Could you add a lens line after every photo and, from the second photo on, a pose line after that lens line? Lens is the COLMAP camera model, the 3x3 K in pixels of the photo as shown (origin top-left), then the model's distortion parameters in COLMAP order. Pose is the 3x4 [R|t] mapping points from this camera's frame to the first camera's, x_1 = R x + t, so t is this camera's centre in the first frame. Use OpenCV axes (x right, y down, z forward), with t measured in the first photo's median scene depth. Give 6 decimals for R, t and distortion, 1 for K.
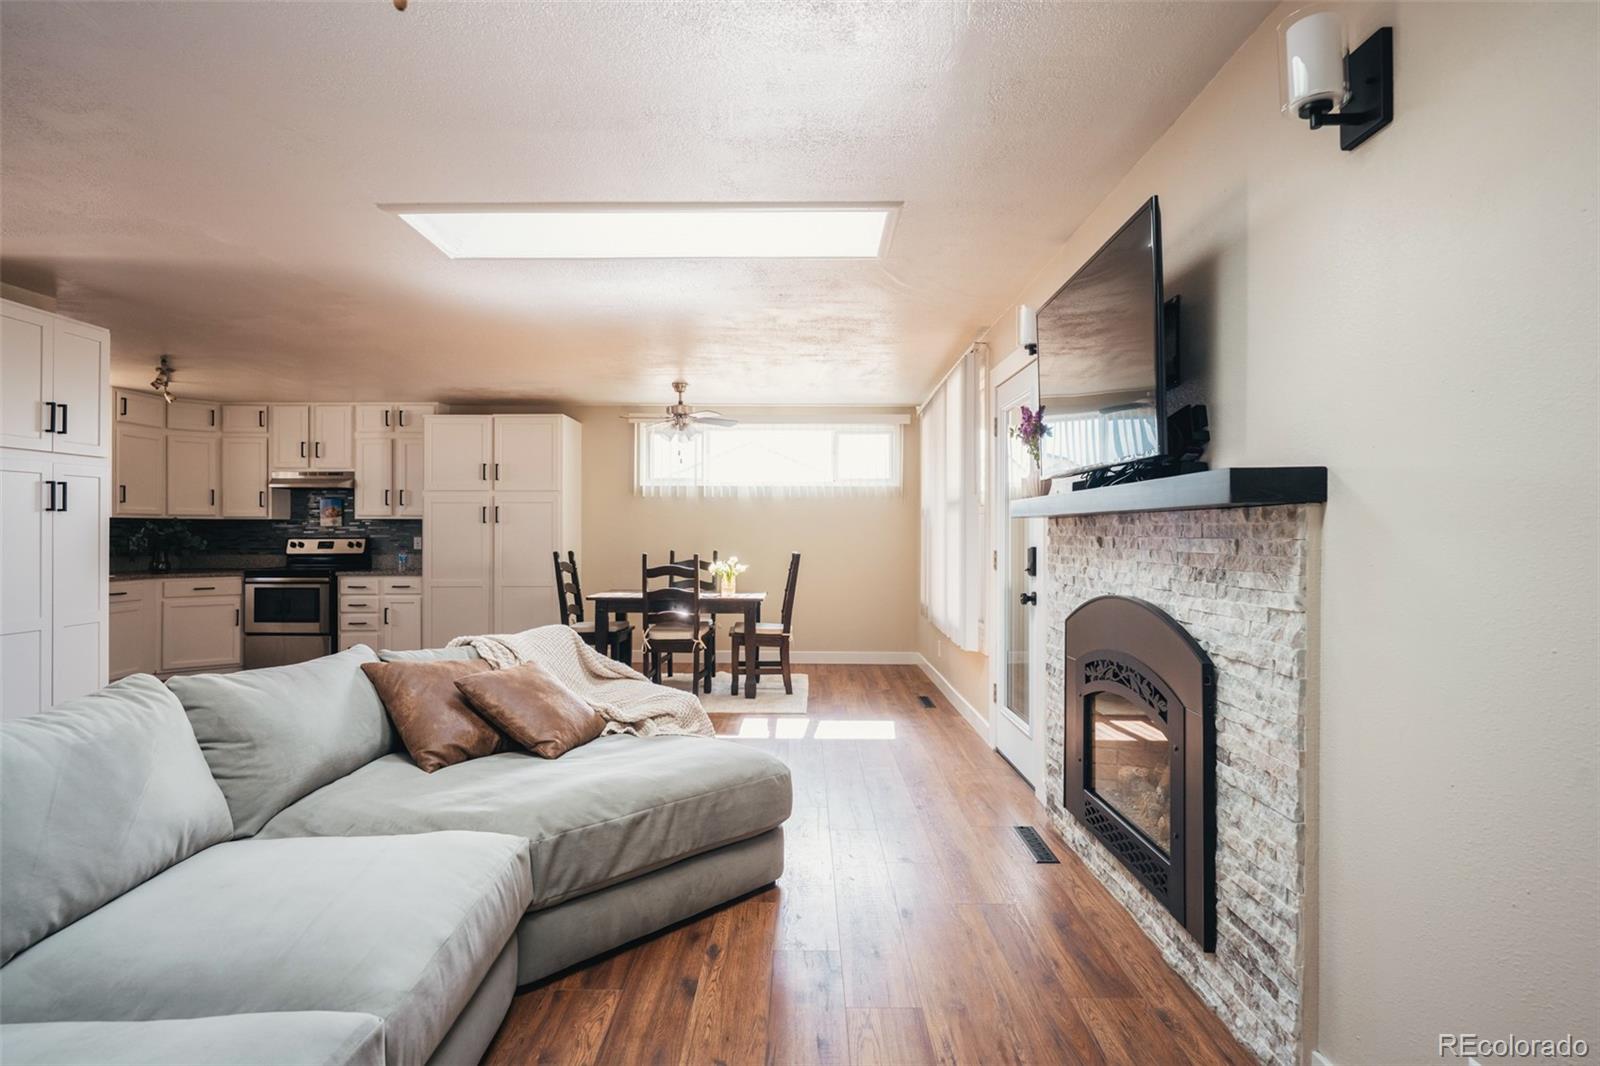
lens RADIAL K [[838.5, 0, 806.7], [0, 838.5, 528.2], [0, 0, 1]] dist [0.000798, -0.000029]
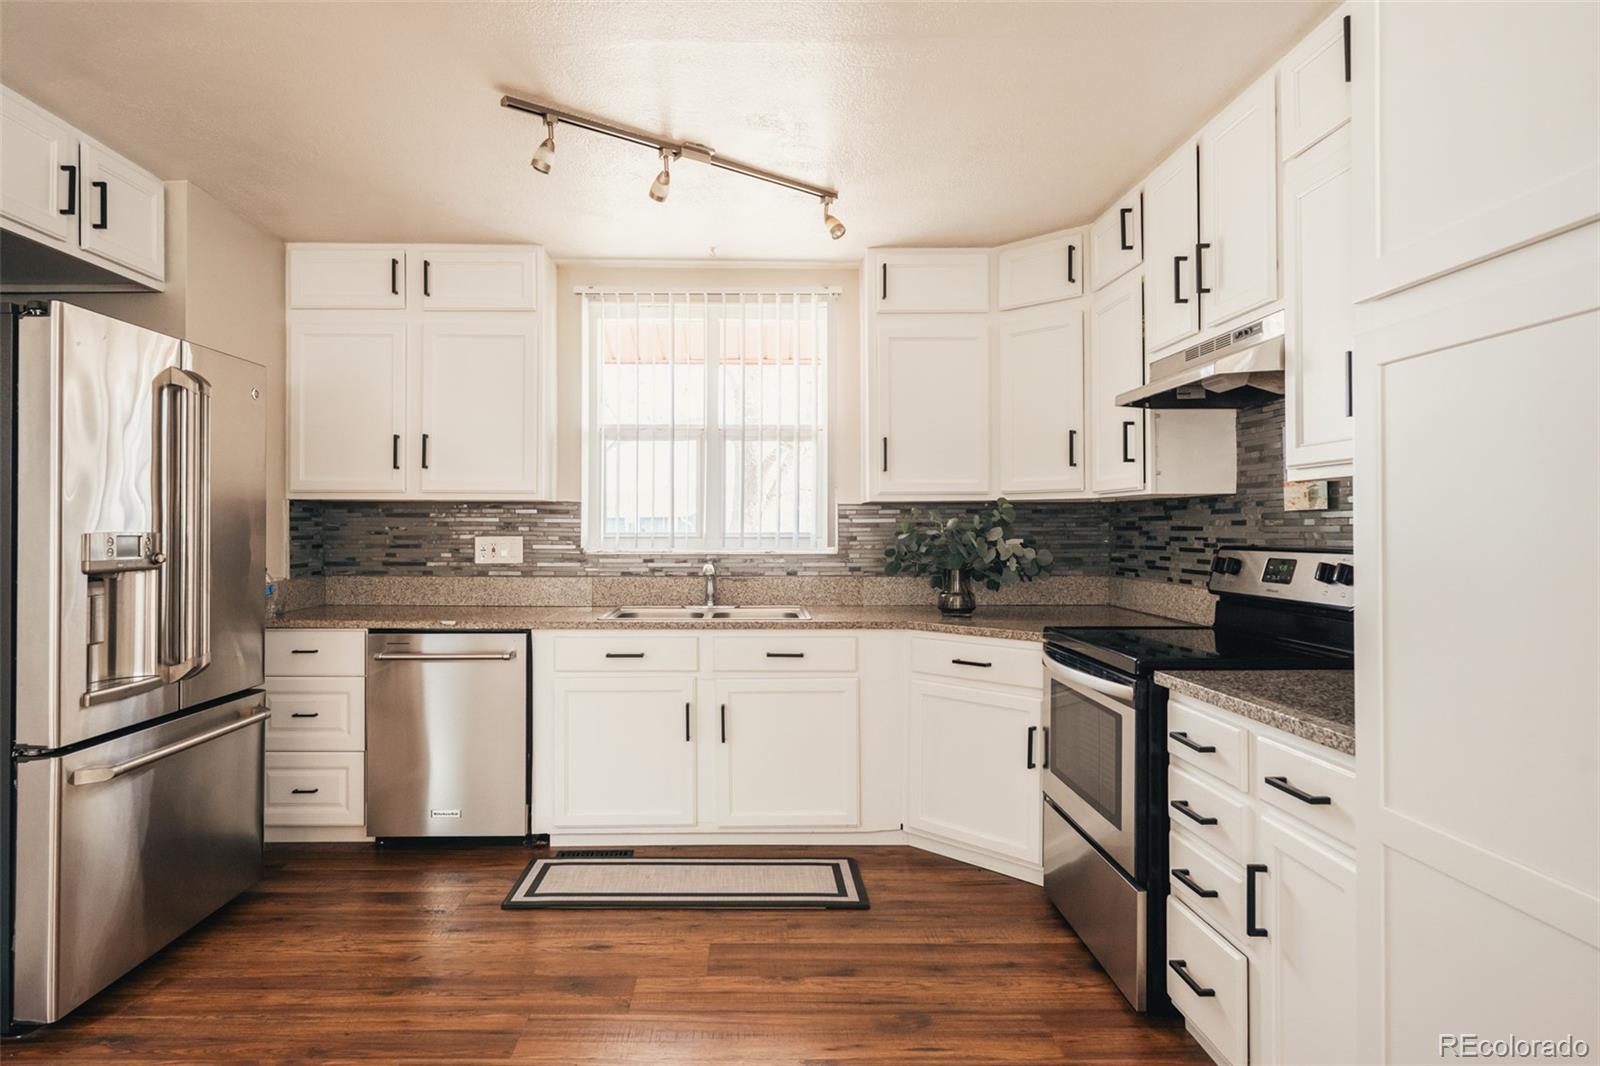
lens RADIAL K [[890.3, 0, 755.0], [0, 890.3, 522.3], [0, 0, 1]] dist [-0.001215, -0.000402]
pose [[0.000307, -0.009190, -0.999958, -0.248593], [0.004776, 0.999946, -0.009189, 0.004500], [0.999989, -0.004773, 0.000351, 0.828898]]
